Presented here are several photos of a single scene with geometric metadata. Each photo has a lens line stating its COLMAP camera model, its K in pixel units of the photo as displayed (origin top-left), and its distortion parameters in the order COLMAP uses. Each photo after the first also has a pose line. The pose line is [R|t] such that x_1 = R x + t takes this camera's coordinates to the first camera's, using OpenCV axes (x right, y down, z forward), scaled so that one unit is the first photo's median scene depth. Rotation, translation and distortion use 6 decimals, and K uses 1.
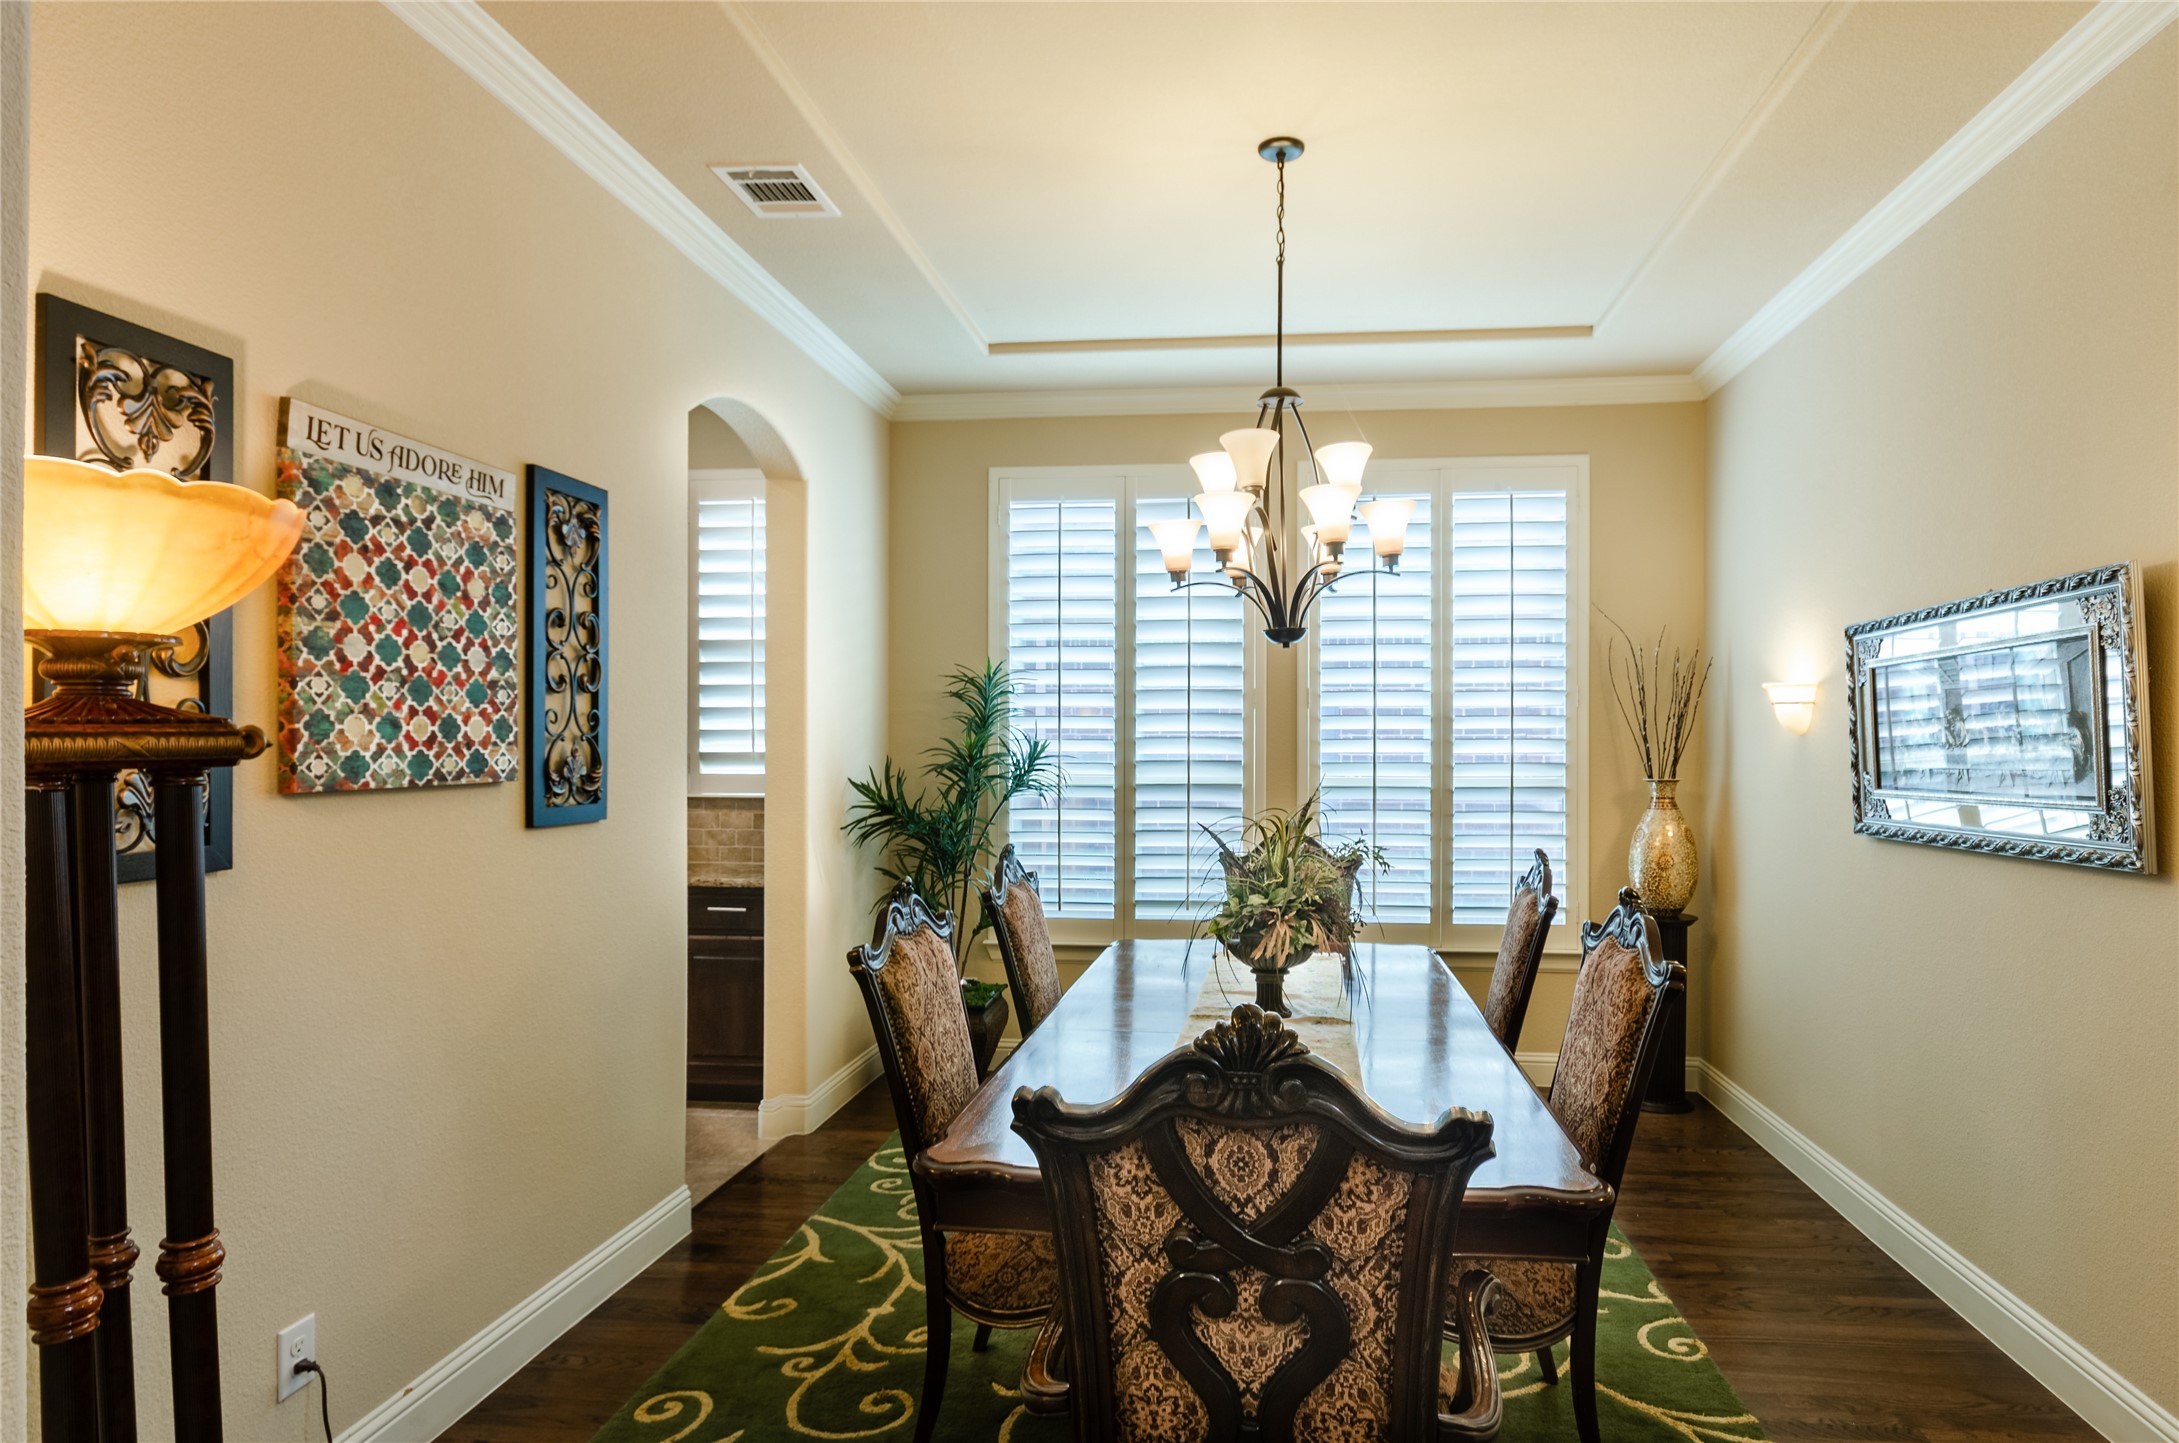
lens RADIAL K [[1186.8, 0, 1160.3], [0, 1186.8, 793.2], [0, 0, 1]] dist [0.005717, 0.009153]
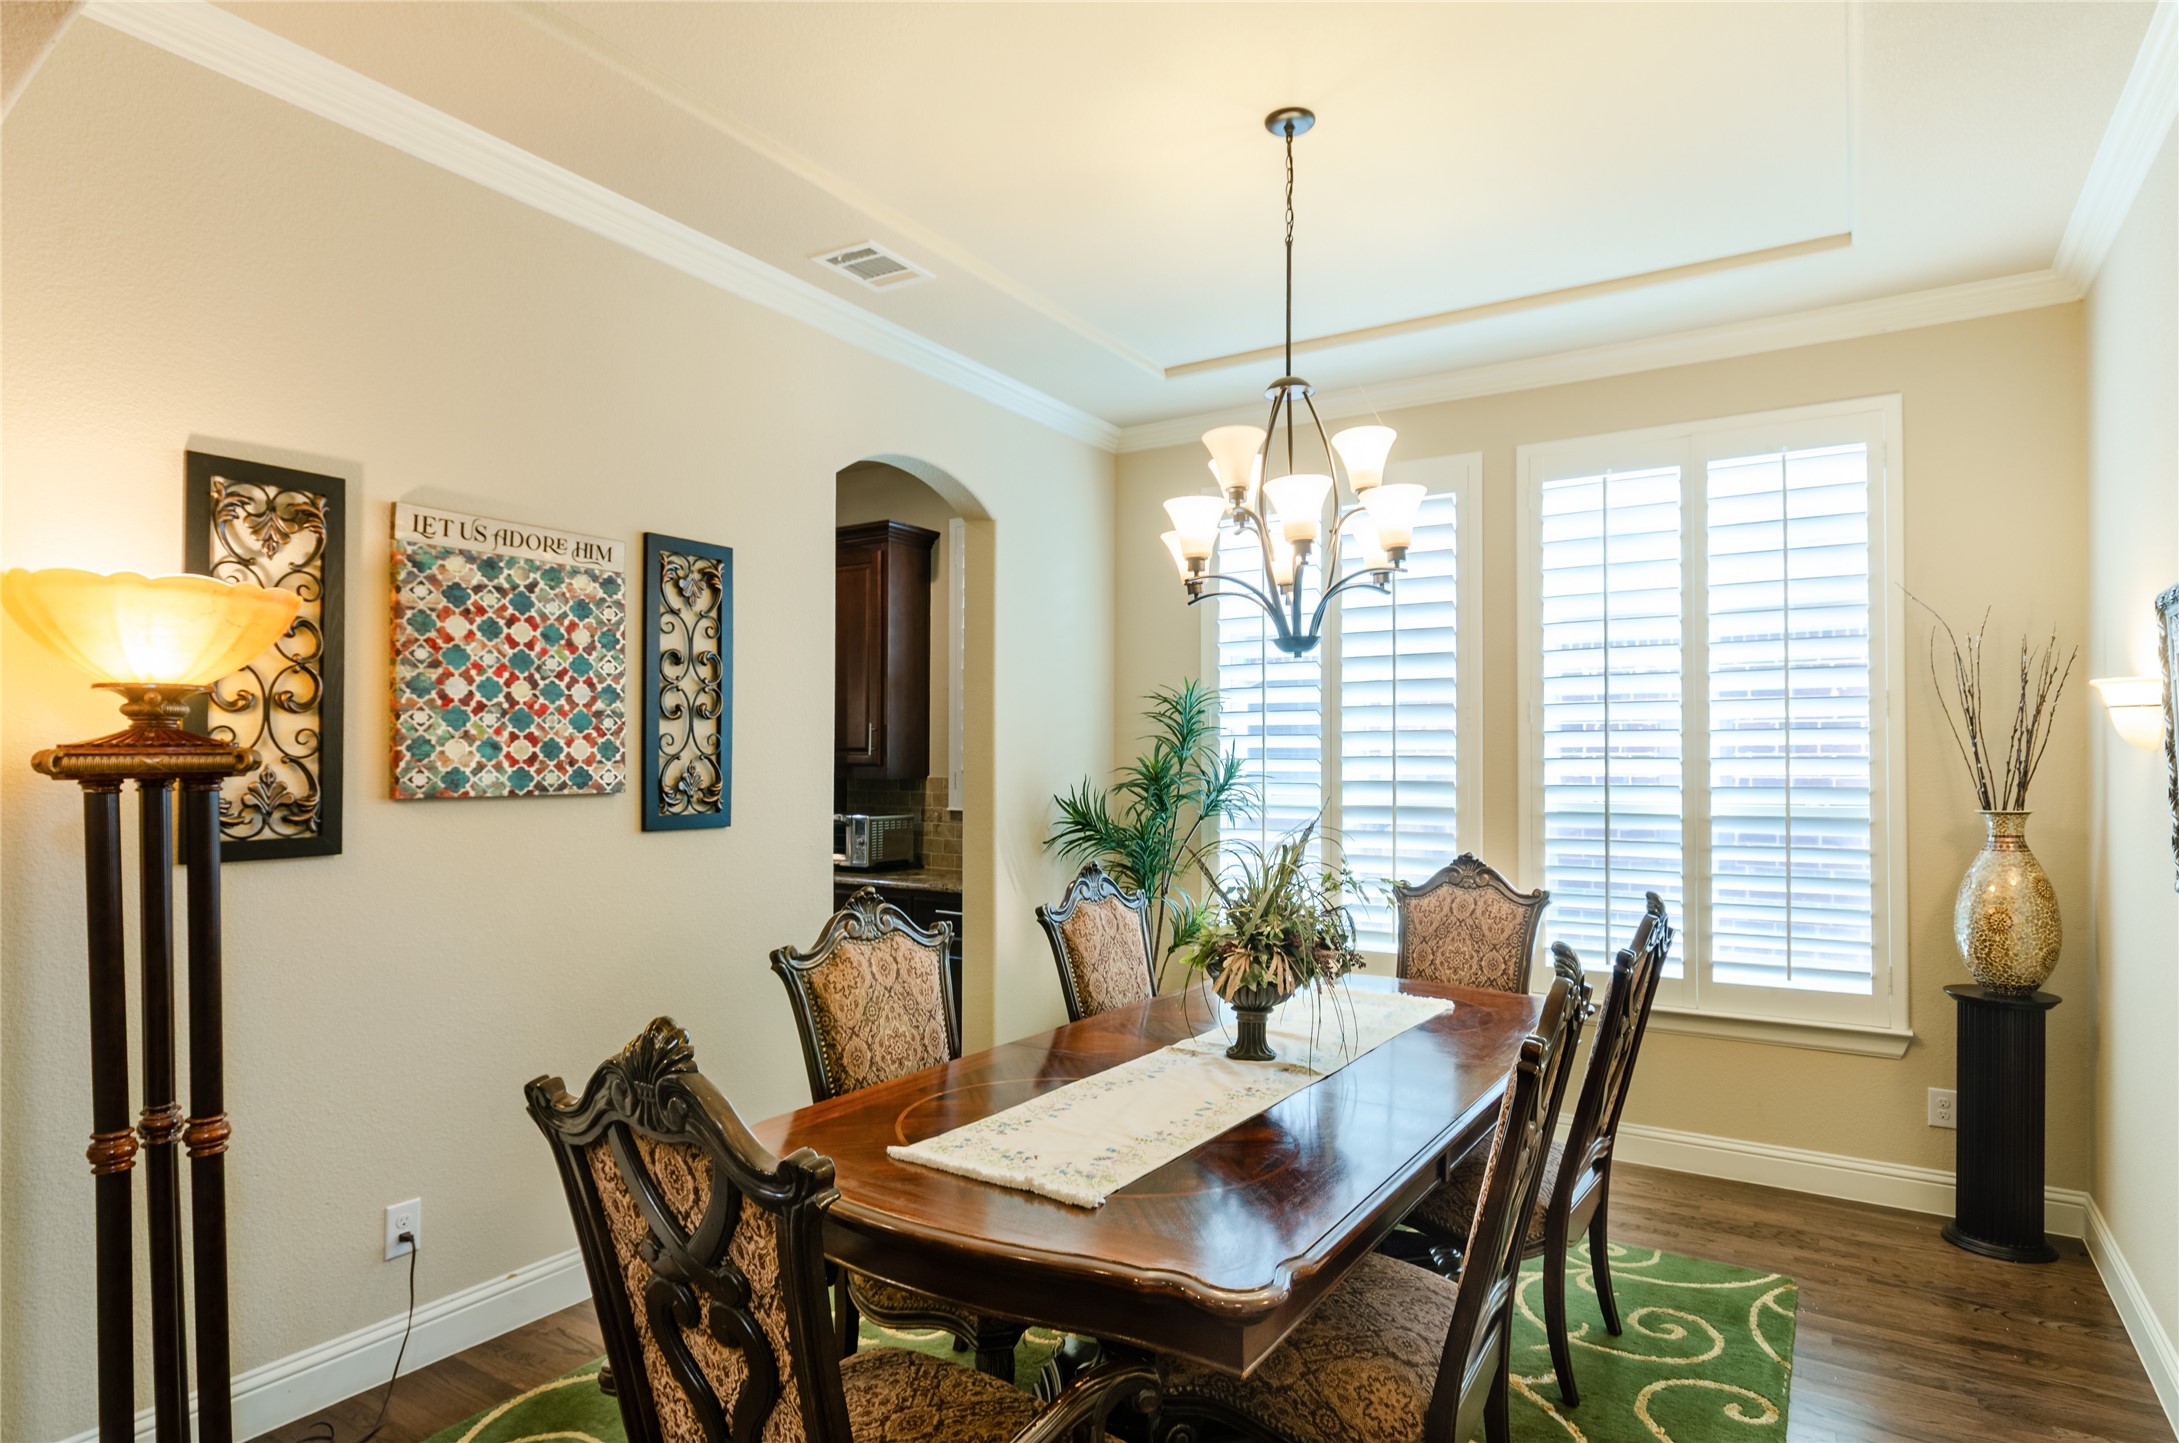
lens RADIAL K [[1186.8, 0, 1114.8], [0, 1186.8, 788.5], [0, 0, 1]] dist [0.005717, 0.009153]
pose [[0.895237, 0.010141, -0.445475, 0.489587], [-0.019474, 0.999676, -0.016377, -0.004714], [0.445165, 0.023337, 0.895145, 0.146834]]
